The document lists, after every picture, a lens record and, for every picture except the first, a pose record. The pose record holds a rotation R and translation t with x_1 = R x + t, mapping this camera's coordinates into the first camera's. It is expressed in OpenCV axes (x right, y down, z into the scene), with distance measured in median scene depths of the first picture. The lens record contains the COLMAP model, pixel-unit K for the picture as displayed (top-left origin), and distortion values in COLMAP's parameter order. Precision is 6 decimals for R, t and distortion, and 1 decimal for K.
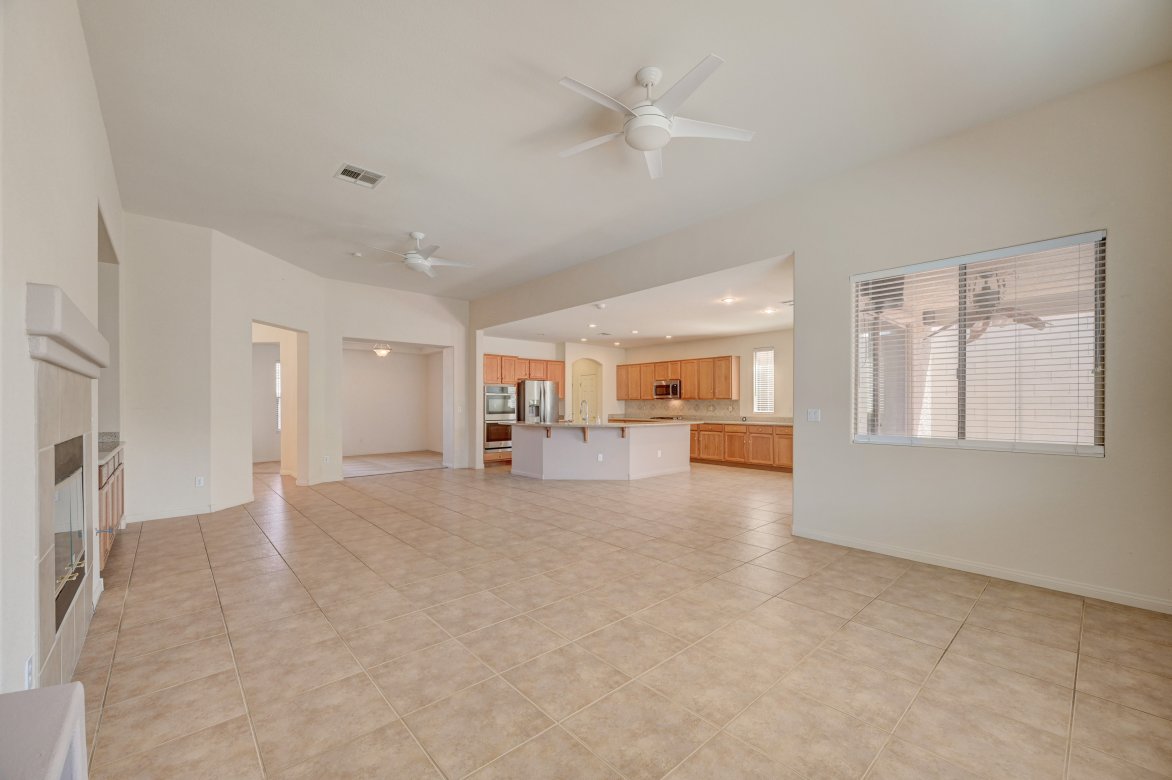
lens RADIAL K [[467.5, 0, 589.0], [0, 467.5, 403.4], [0, 0, 1]] dist [-0.000644, -0.000104]
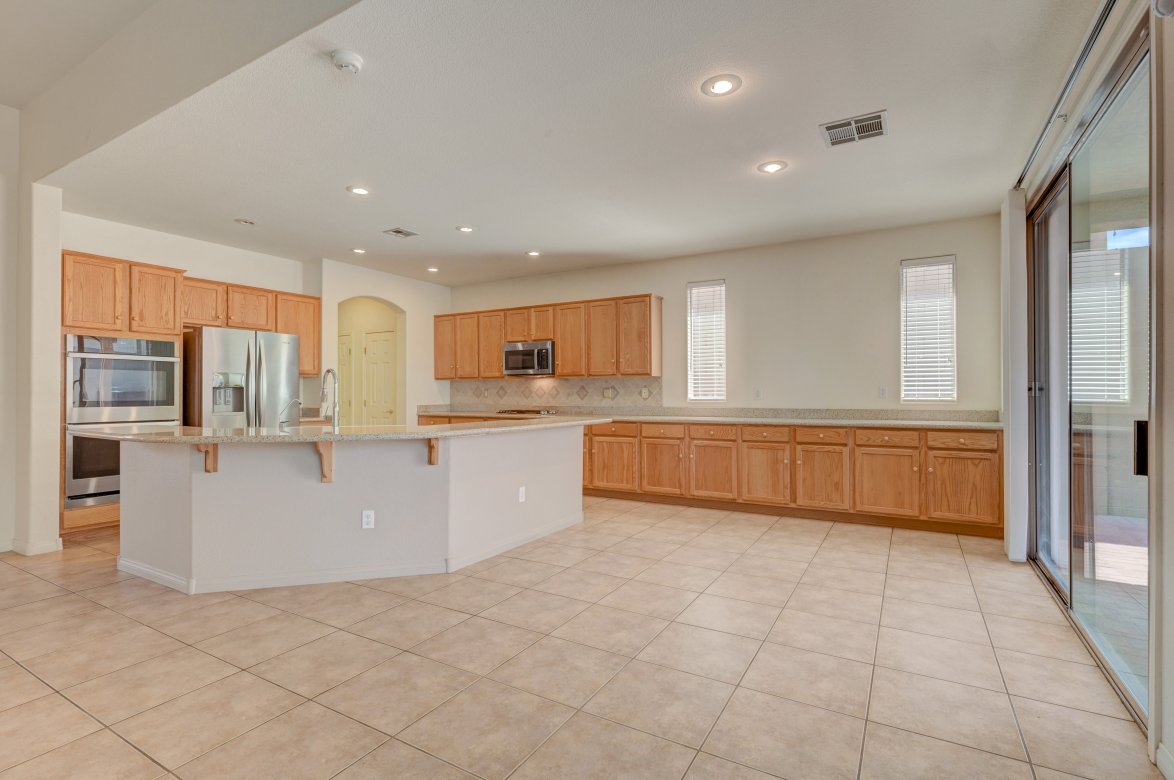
lens RADIAL K [[548.5, 0, 587.0], [0, 548.5, 390.0], [0, 0, 1]] dist [0.002320, 0.000222]
pose [[0.954705, 0.000100, 0.297553, 0.047214], [0.001852, 0.999979, -0.006277, 0.011466], [-0.297548, 0.006544, 0.954685, 0.412128]]
